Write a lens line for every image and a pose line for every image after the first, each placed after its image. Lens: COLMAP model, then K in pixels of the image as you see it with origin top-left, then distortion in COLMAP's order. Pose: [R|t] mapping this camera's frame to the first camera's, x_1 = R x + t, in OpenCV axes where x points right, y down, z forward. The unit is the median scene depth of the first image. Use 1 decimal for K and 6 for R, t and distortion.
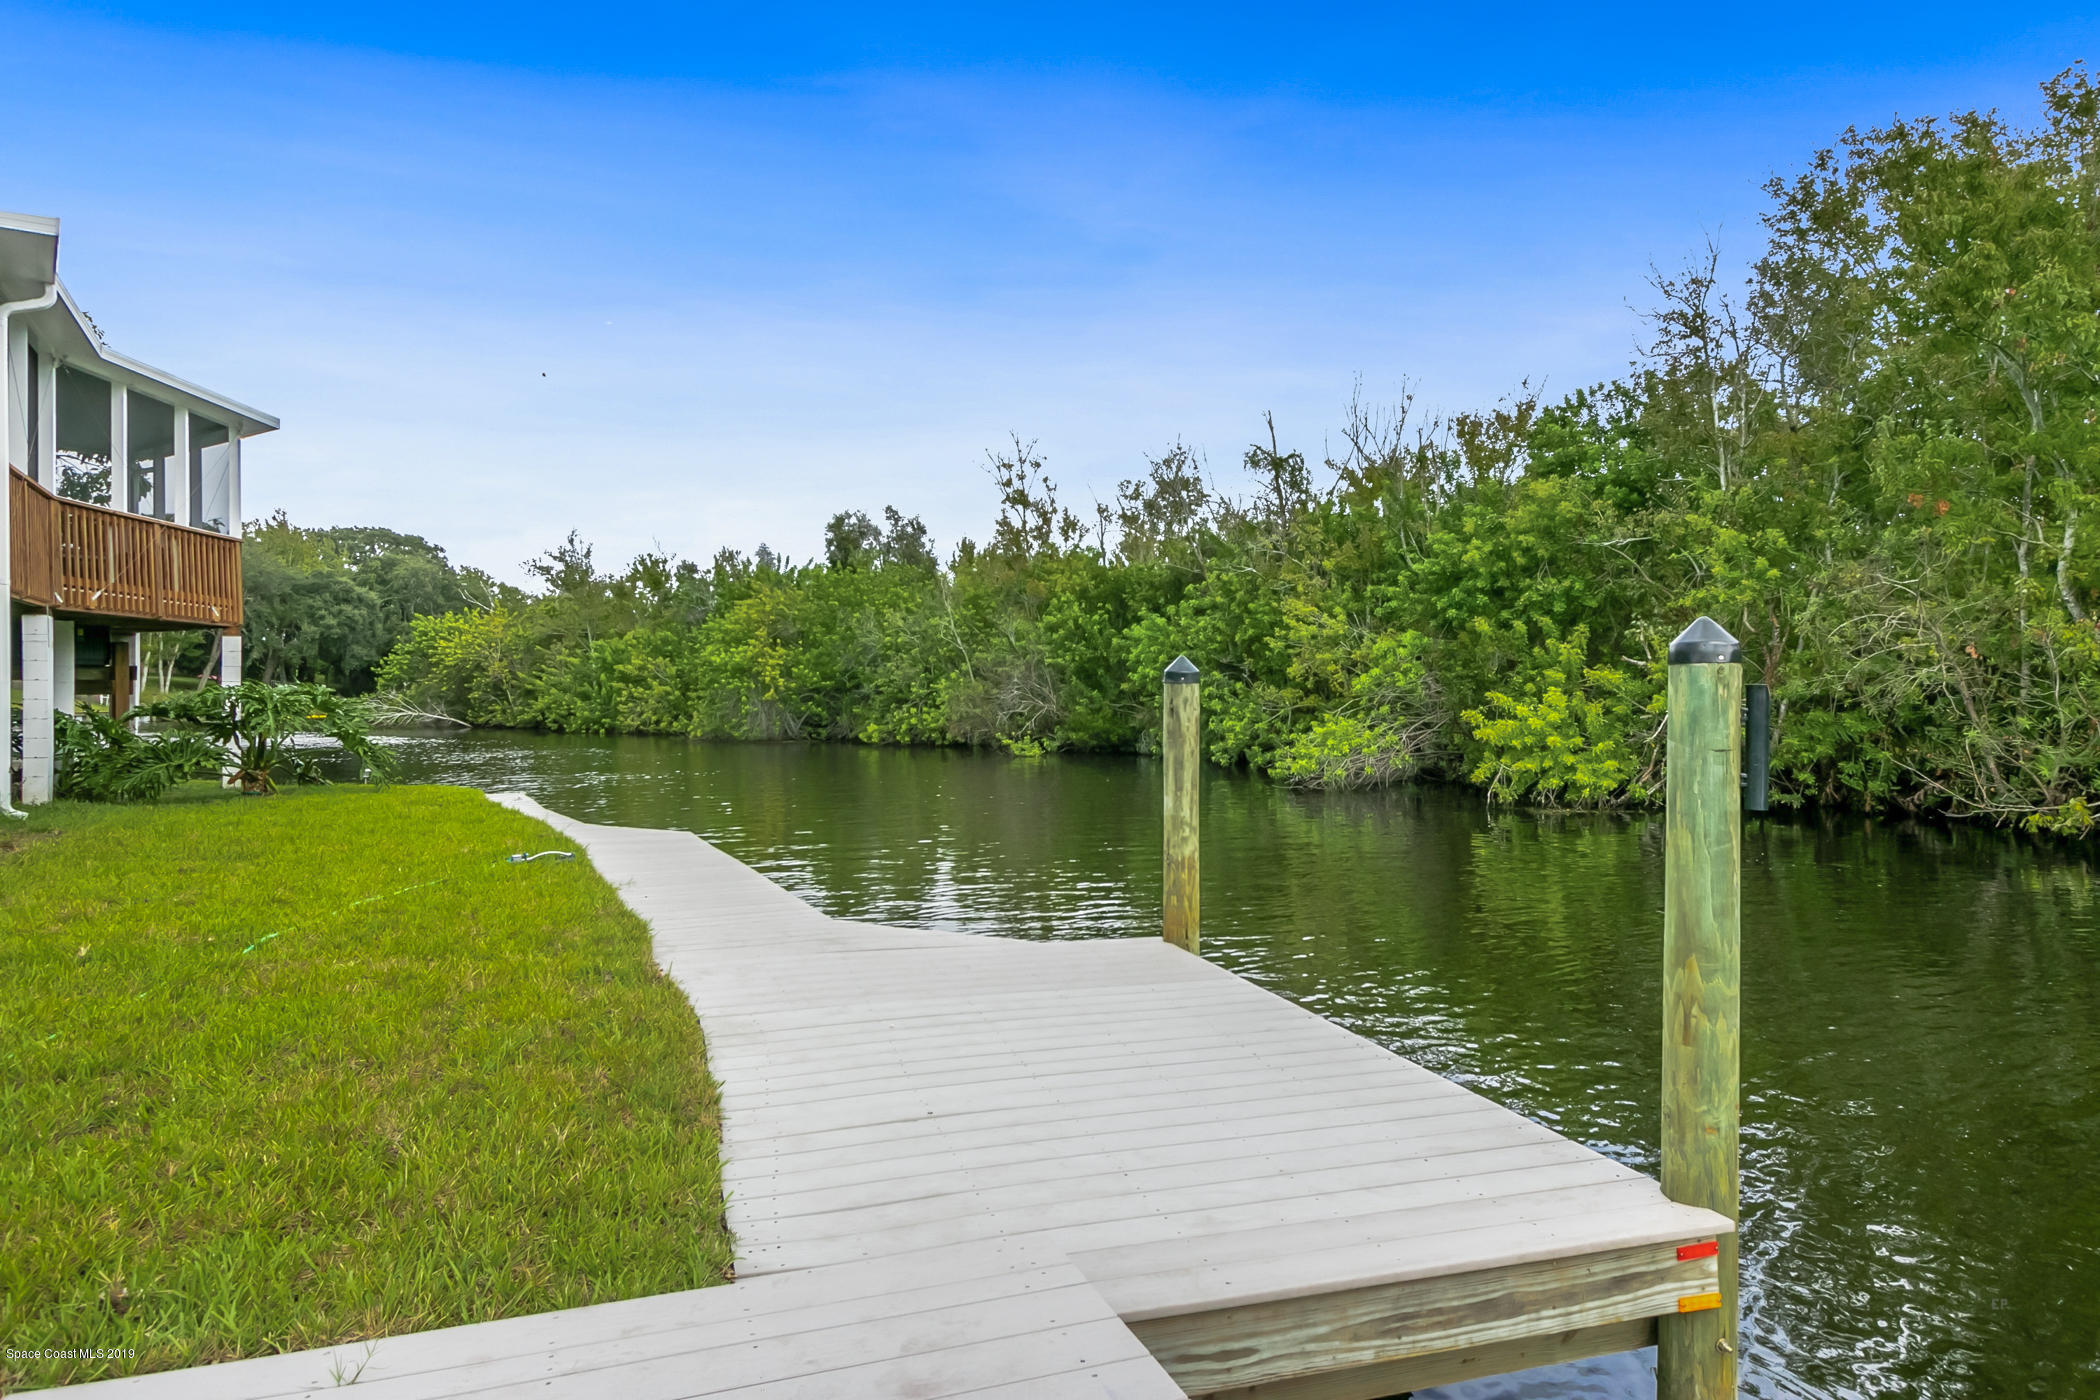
lens RADIAL K [[1385.7, 0, 1045.6], [0, 1385.7, 695.5], [0, 0, 1]] dist [0.055723, -0.001539]
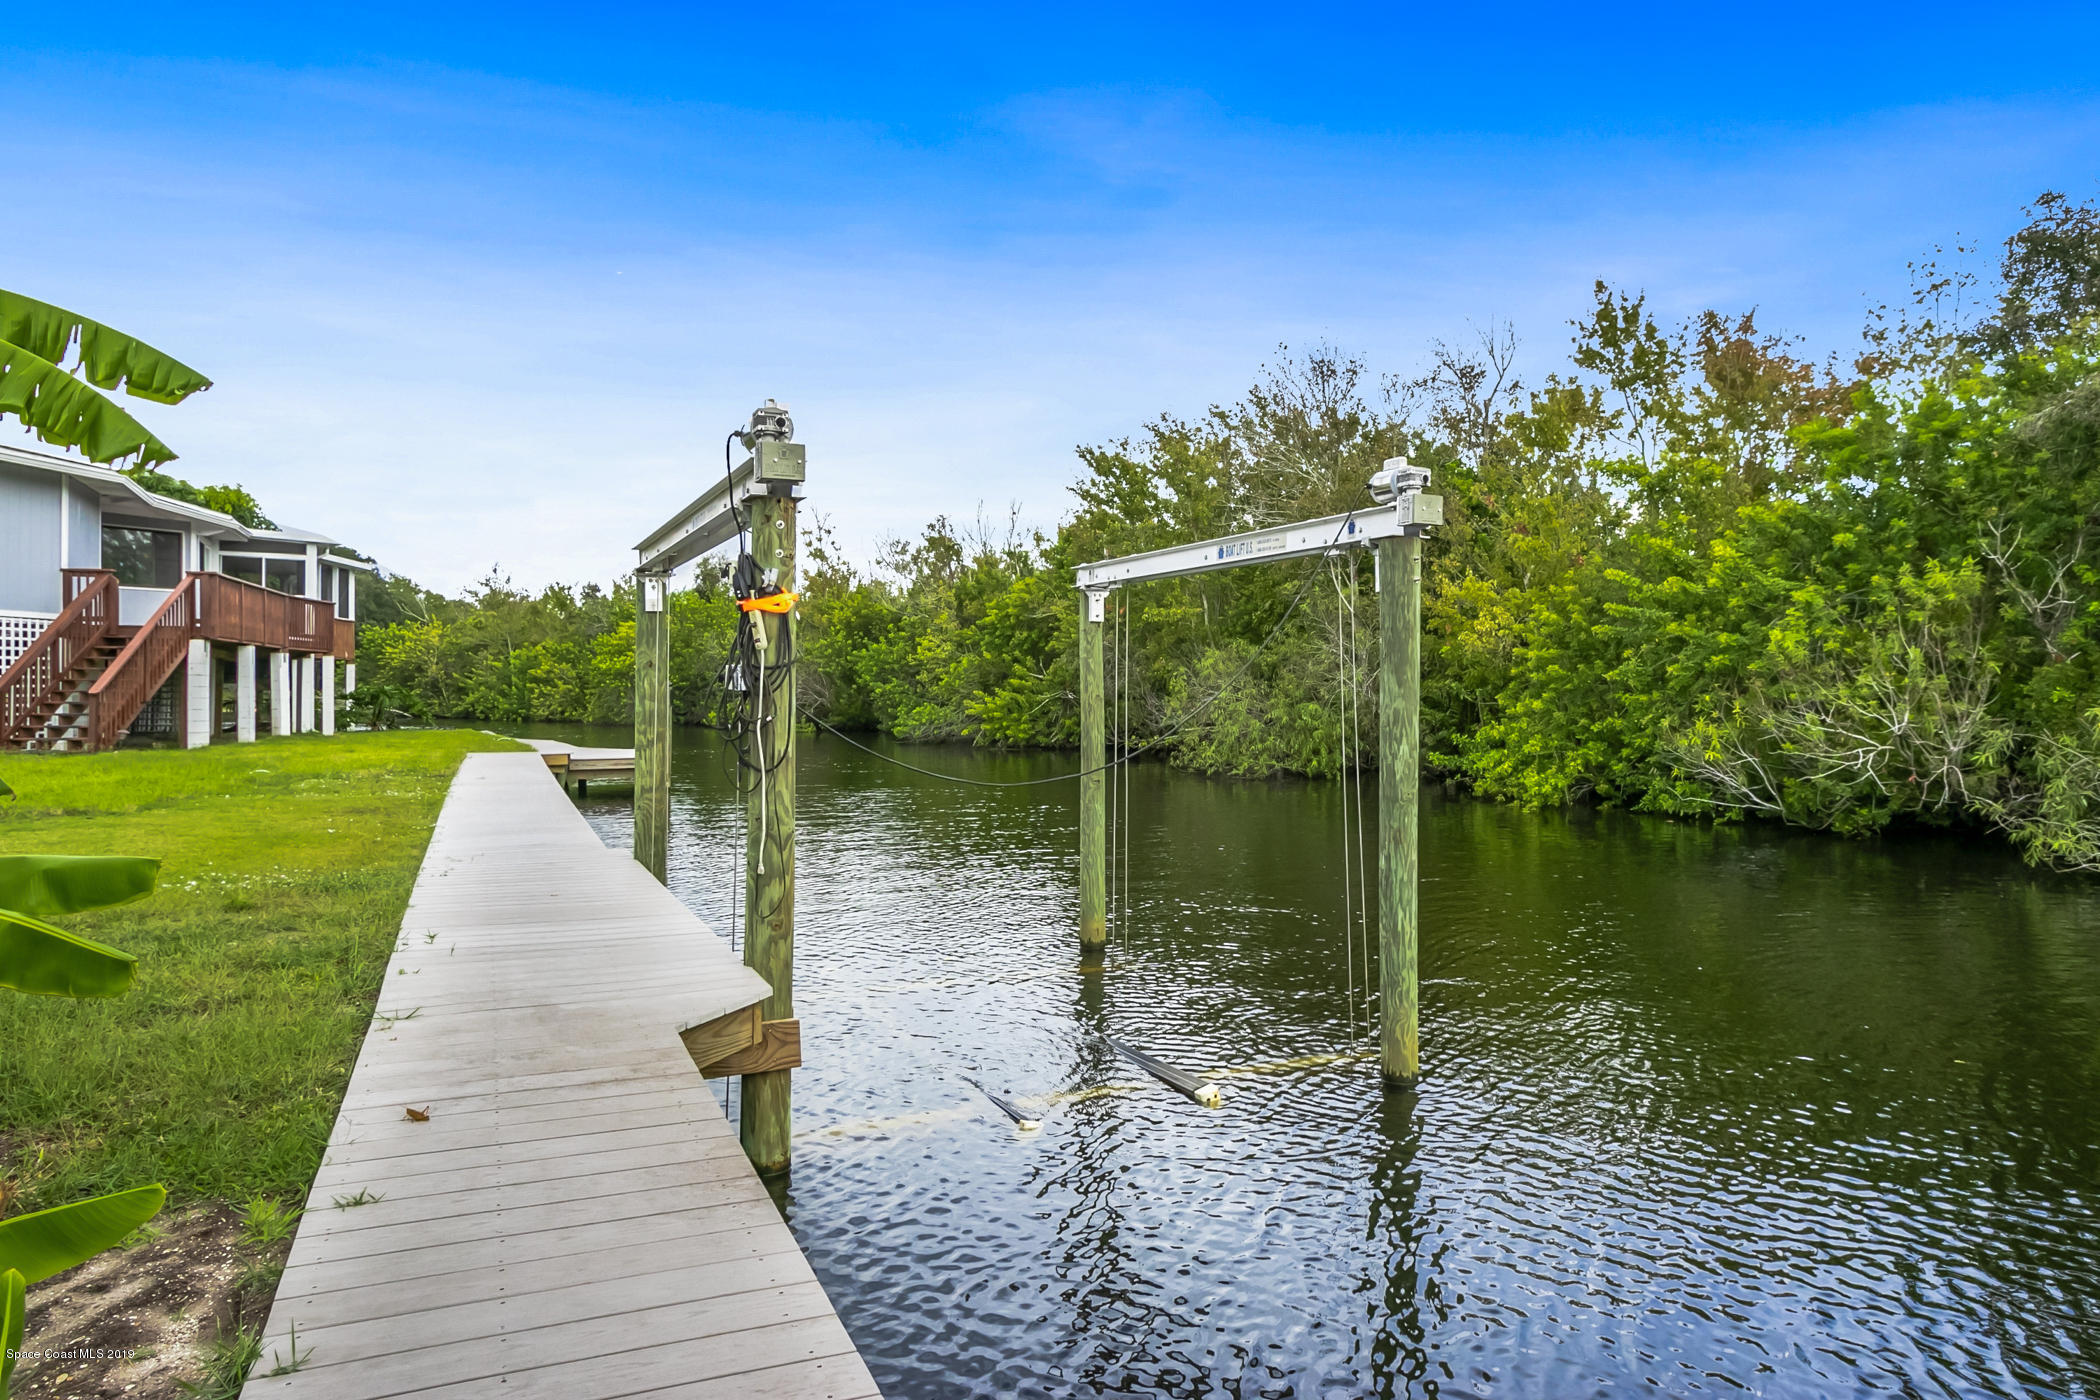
lens RADIAL K [[1385.7, 0, 1053.7], [0, 1385.7, 699.3], [0, 0, 1]] dist [0.055723, -0.001539]
pose [[0.998474, 0.001598, 0.055194, 0.107554], [-0.001824, 0.999990, 0.004041, 0.000659], [-0.055187, -0.004135, 0.998467, -0.329291]]
